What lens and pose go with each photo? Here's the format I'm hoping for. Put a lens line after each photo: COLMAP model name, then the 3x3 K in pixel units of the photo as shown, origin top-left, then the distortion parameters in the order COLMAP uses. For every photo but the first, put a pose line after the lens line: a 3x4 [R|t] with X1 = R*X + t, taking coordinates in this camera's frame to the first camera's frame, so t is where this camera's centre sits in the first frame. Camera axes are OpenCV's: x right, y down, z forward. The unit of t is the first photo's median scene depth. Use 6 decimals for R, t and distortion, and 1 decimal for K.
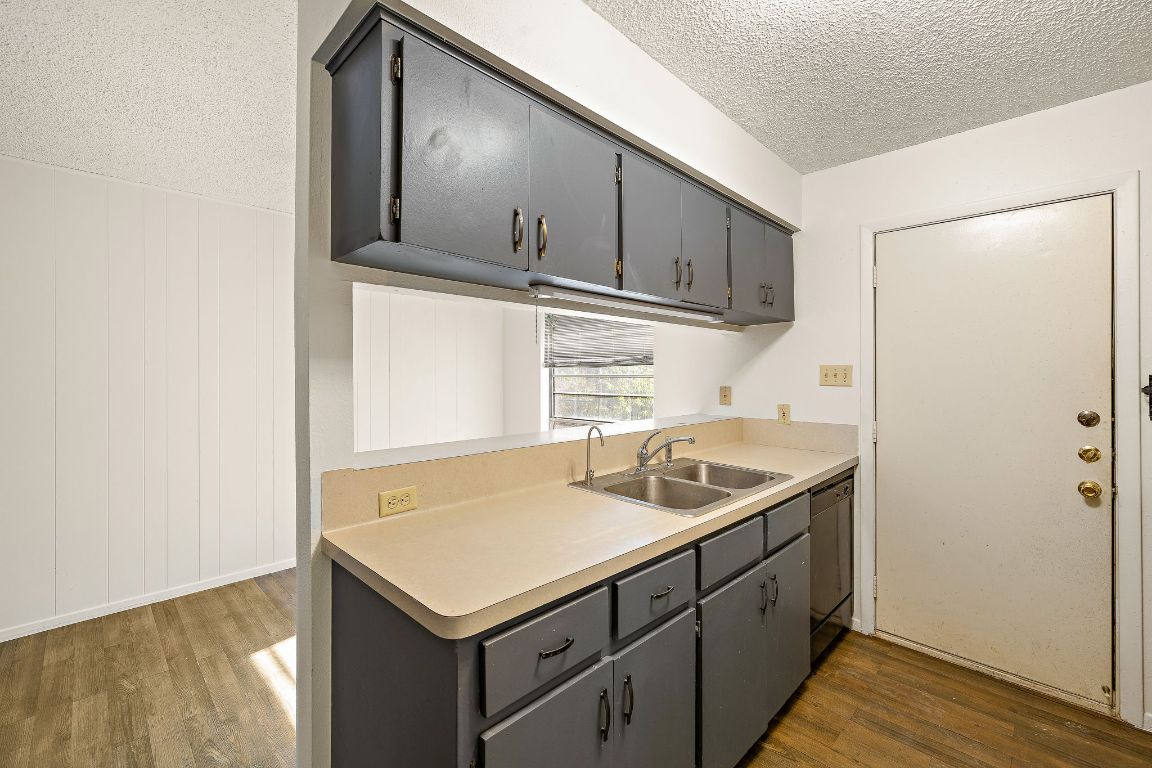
lens RADIAL K [[482.2, 0, 572.5], [0, 482.2, 379.3], [0, 0, 1]] dist [0.000871, 0.000224]
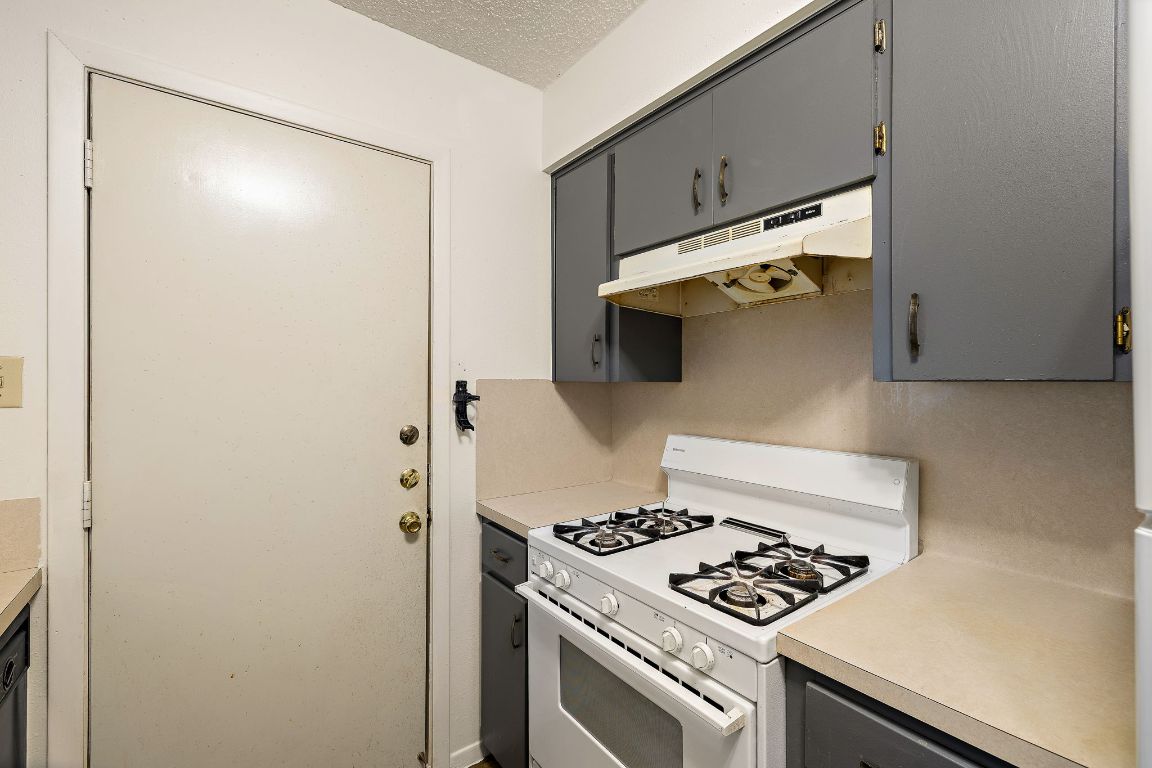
lens RADIAL K [[482.2, 0, 572.5], [0, 482.2, 379.3], [0, 0, 1]] dist [0.000871, 0.000224]
pose [[0.159052, 0.008758, 0.987231, 0.247215], [0.011051, 0.999882, -0.010651, -0.000244], [-0.987208, 0.012604, 0.158937, 0.472805]]
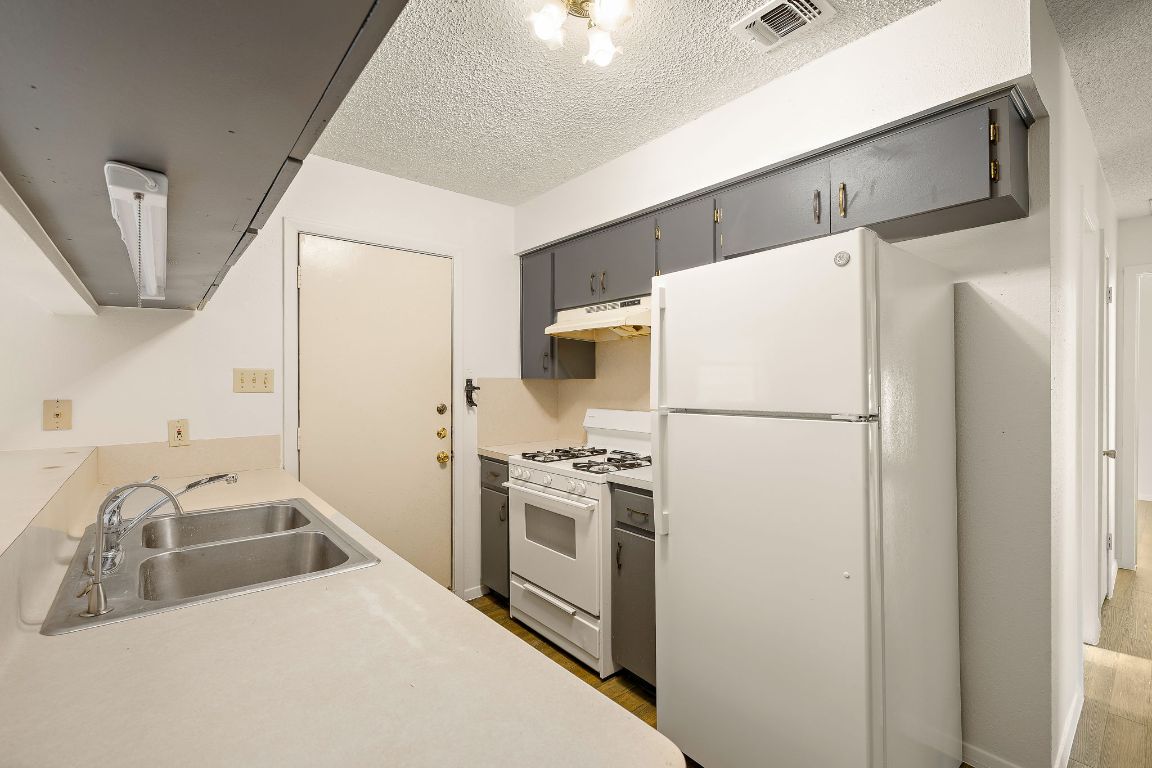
lens RADIAL K [[487.4, 0, 573.1], [0, 487.4, 377.6], [0, 0, 1]] dist [-0.000057, -0.000055]
pose [[0.096504, 0.005817, 0.995316, -0.287867], [0.017425, 0.999820, -0.007533, 0.003600], [-0.995180, 0.018071, 0.096386, 0.361393]]
